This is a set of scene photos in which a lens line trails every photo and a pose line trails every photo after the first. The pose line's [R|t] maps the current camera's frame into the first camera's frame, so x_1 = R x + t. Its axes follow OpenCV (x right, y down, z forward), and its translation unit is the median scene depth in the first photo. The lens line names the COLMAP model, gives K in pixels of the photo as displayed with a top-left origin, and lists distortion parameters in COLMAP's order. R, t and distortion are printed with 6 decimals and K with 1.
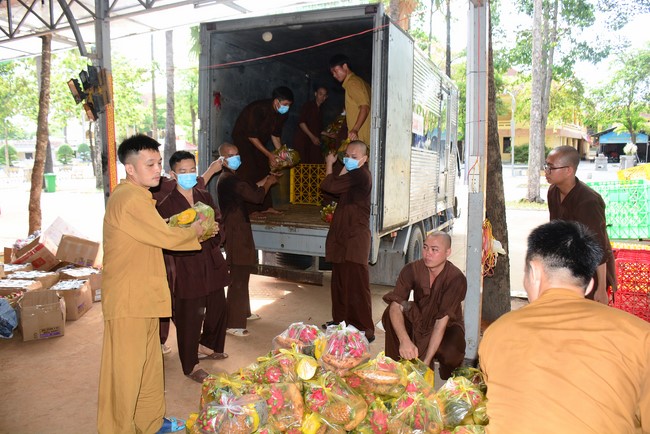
lens RADIAL K [[503.3, 0, 325.0], [0, 503.3, 217.0], [0, 0, 1]] dist [-0.096205, 0.002352]
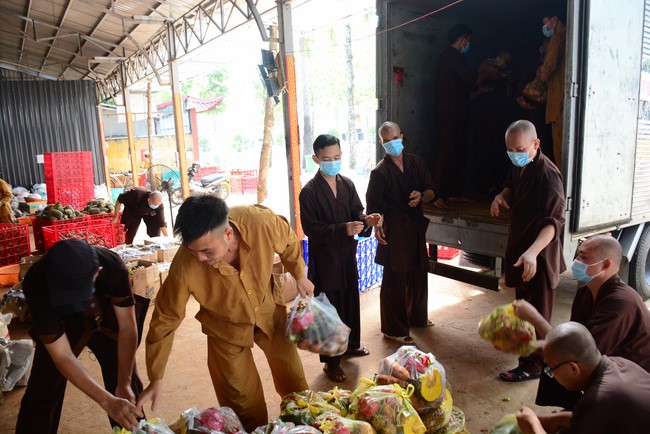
lens RADIAL K [[503.3, 0, 325.0], [0, 503.3, 217.0], [0, 0, 1]] dist [-0.096205, 0.002352]
pose [[0.867785, 0.043649, -0.495019, 0.130360], [-0.021825, 0.998521, 0.049786, -0.021290], [0.496460, -0.032400, 0.867455, 0.142303]]
